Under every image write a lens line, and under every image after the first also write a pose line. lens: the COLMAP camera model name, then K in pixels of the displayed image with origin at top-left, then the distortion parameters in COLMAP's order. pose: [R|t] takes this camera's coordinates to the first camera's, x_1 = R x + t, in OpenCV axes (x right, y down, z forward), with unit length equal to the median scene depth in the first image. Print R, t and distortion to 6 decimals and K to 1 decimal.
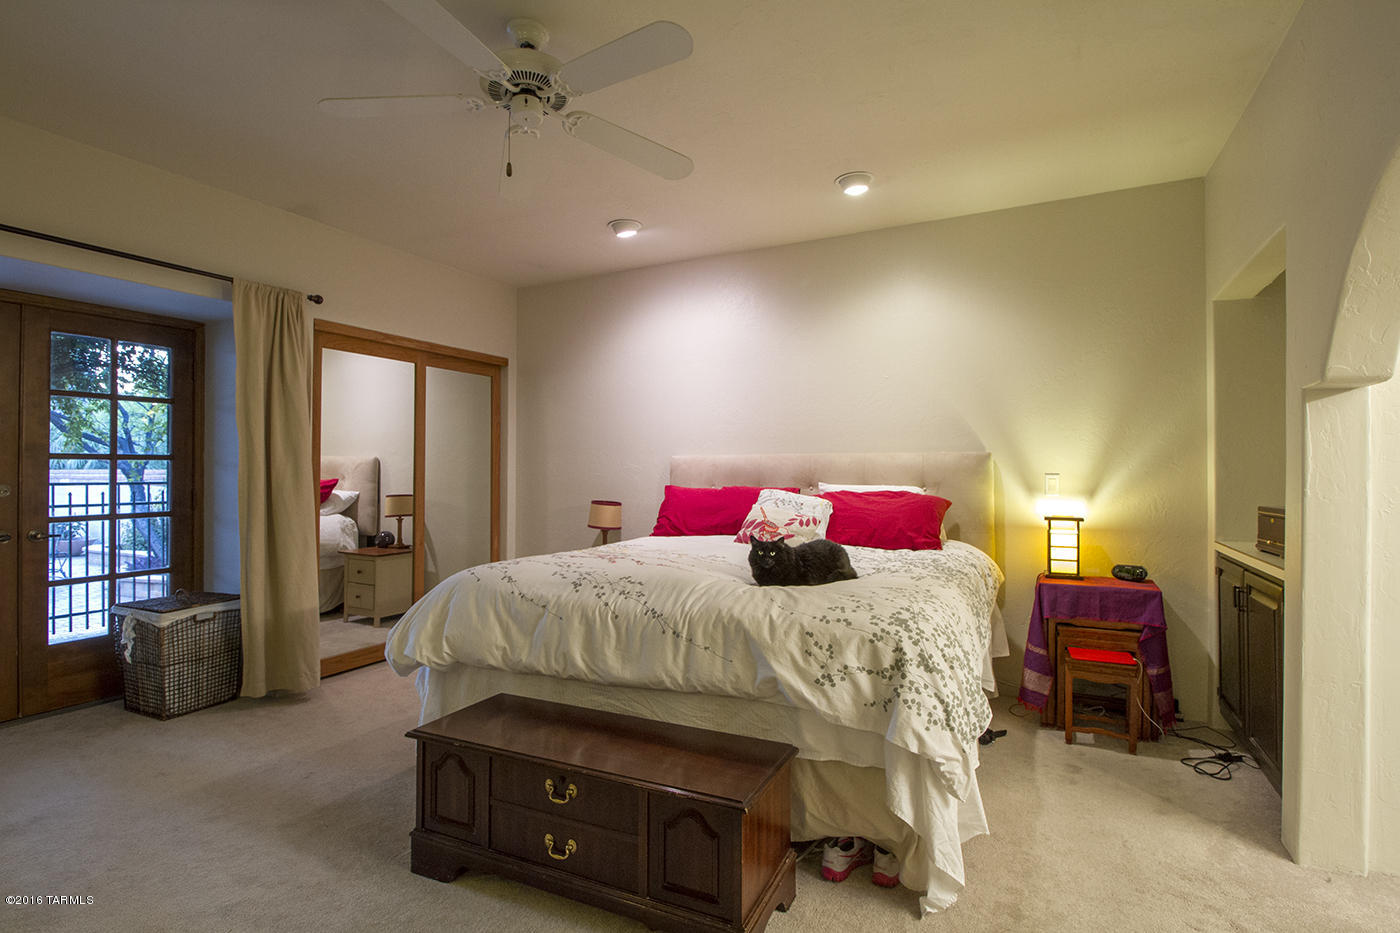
lens RADIAL K [[697.8, 0, 698.2], [0, 697.8, 463.8], [0, 0, 1]] dist [-0.001118, -0.006927]
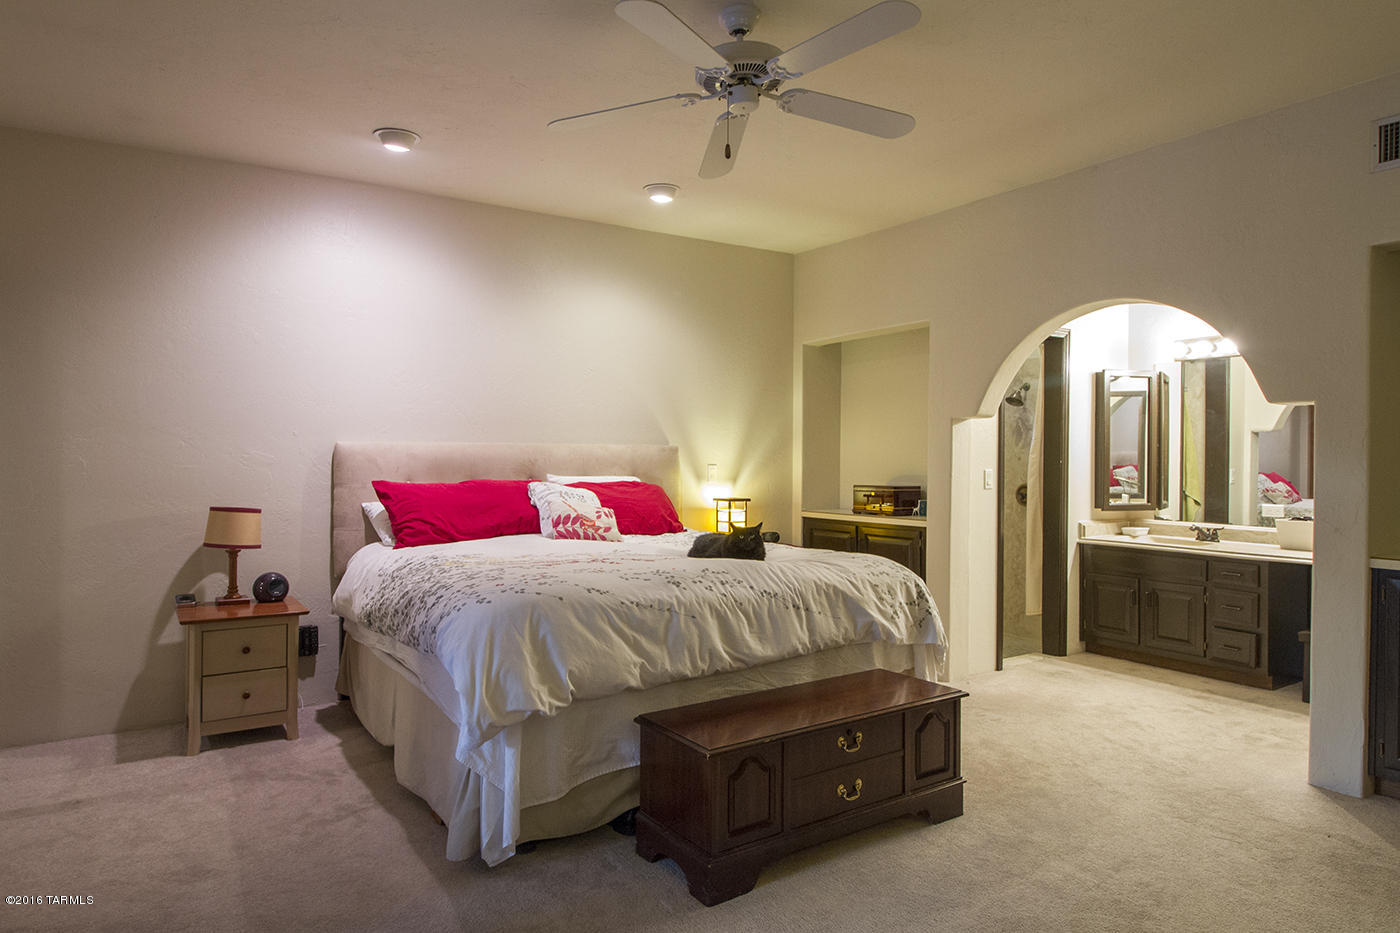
lens RADIAL K [[859.1, 0, 697.4], [0, 859.1, 466.3], [0, 0, 1]] dist [-0.001190, 0.002038]
pose [[0.490412, -0.004035, 0.871481, -1.276558], [-0.012351, 0.999857, 0.011580, -0.000211], [-0.871403, -0.016443, 0.490292, 0.435663]]
